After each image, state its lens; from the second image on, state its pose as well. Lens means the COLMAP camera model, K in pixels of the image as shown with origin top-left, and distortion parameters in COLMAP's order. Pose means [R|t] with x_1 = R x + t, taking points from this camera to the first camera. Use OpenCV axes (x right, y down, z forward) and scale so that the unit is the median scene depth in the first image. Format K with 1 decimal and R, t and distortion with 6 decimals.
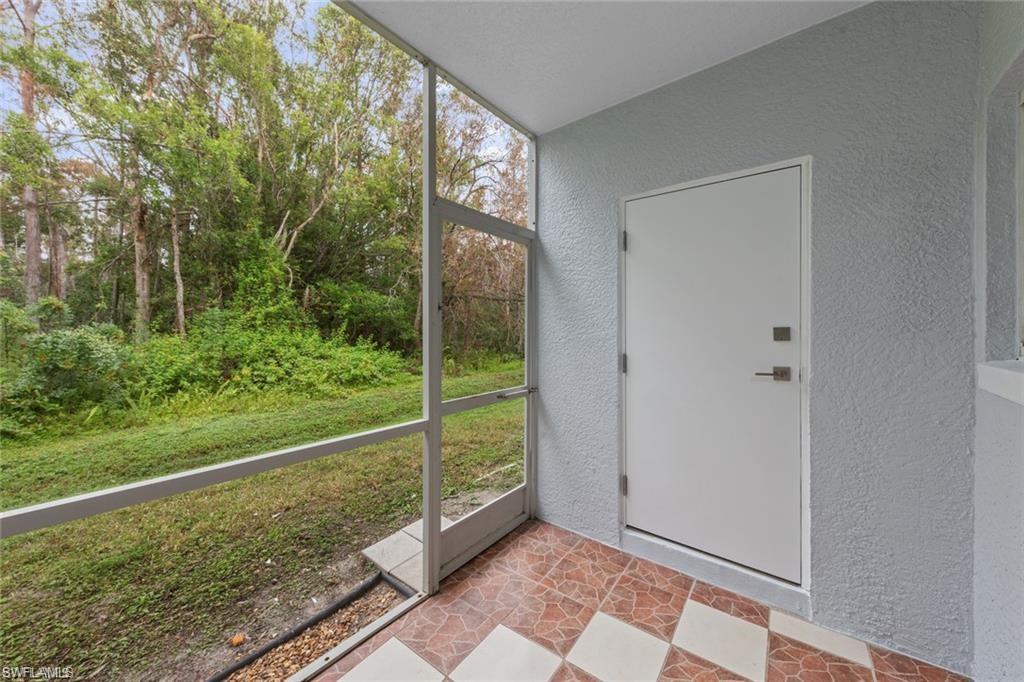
lens RADIAL K [[370.2, 0, 512.4], [0, 370.2, 335.7], [0, 0, 1]] dist [0.003268, -0.000050]
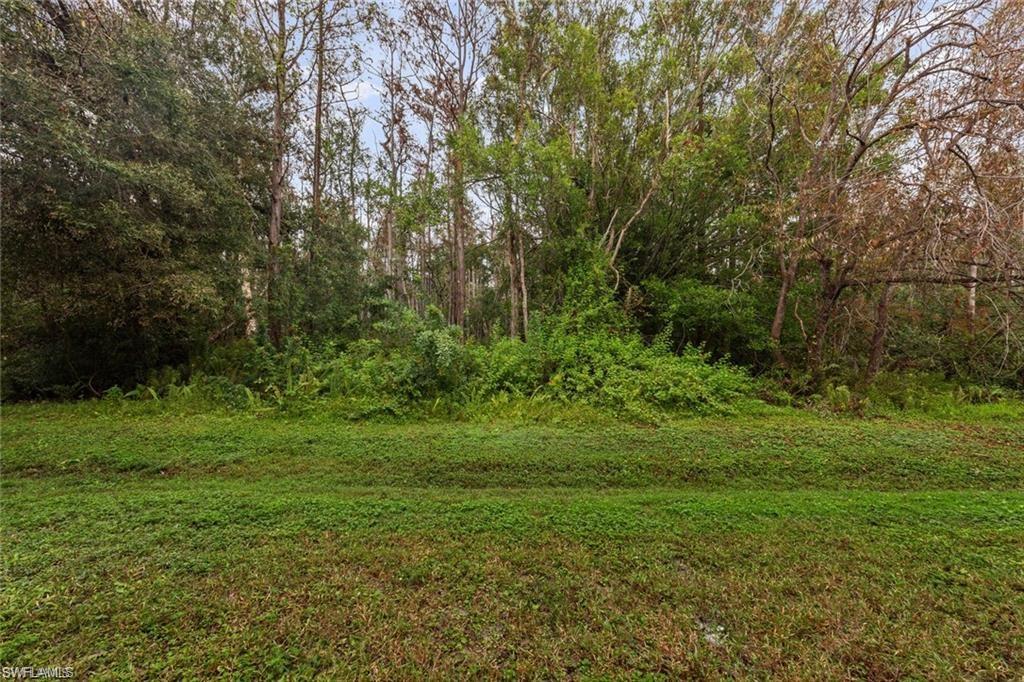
lens RADIAL K [[370.2, 0, 512.4], [0, 370.2, 335.7], [0, 0, 1]] dist [0.003268, -0.000050]
pose [[0.644843, 0.007007, -0.764283, -0.062230], [-0.027292, 0.999531, -0.013864, 0.006144], [0.763827, 0.029799, 0.644732, 0.239441]]
